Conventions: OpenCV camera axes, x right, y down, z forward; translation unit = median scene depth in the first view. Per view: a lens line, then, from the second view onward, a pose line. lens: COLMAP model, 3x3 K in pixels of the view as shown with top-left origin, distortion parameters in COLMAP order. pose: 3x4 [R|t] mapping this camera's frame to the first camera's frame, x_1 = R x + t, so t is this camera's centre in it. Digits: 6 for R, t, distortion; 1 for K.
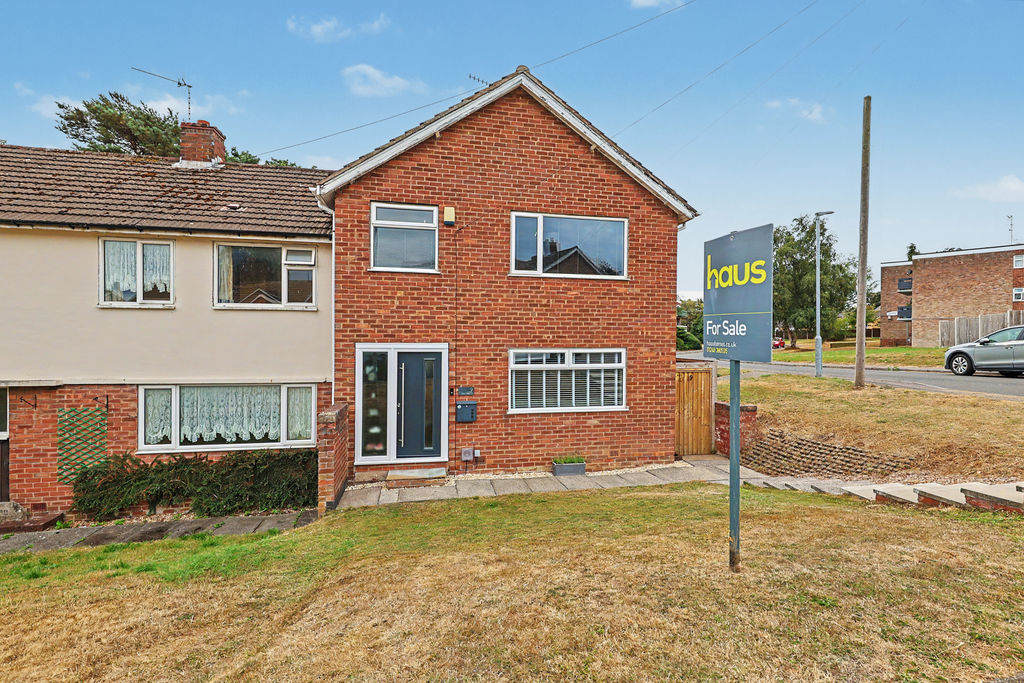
lens RADIAL K [[427.7, 0, 512.3], [0, 427.7, 345.7], [0, 0, 1]] dist [0.021097, -0.000416]
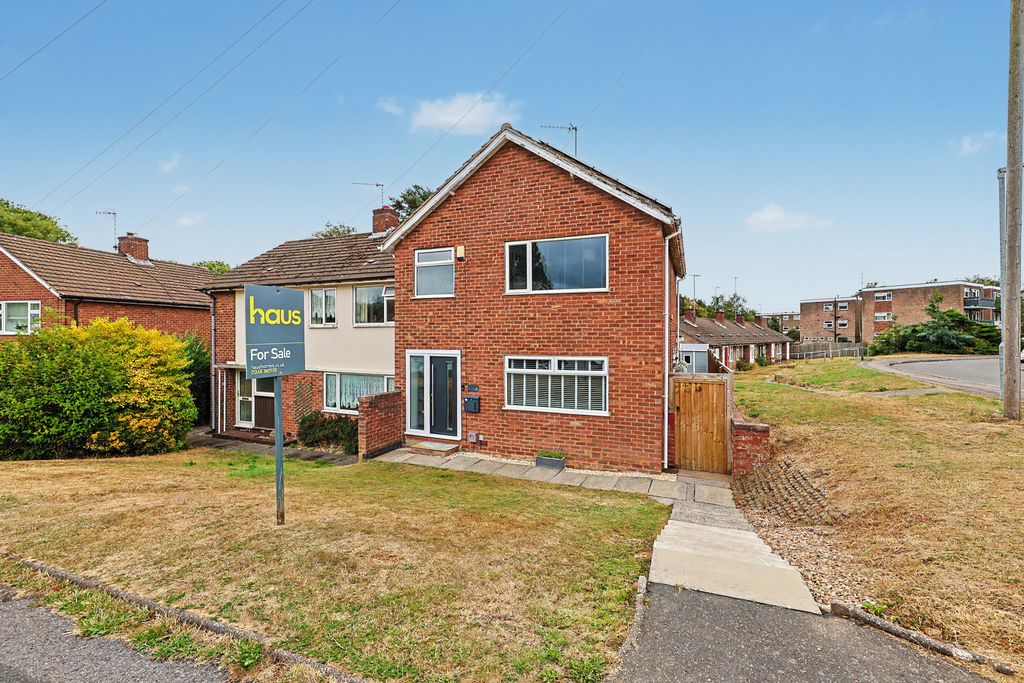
lens RADIAL K [[377.7, 0, 513.1], [0, 377.7, 343.5], [0, 0, 1]] dist [-0.002497, -0.000001]
pose [[0.858773, 0.003671, -0.512344, 0.560556], [-0.005946, 0.999978, -0.002801, -0.023191], [0.512322, 0.005452, 0.858776, 0.091408]]
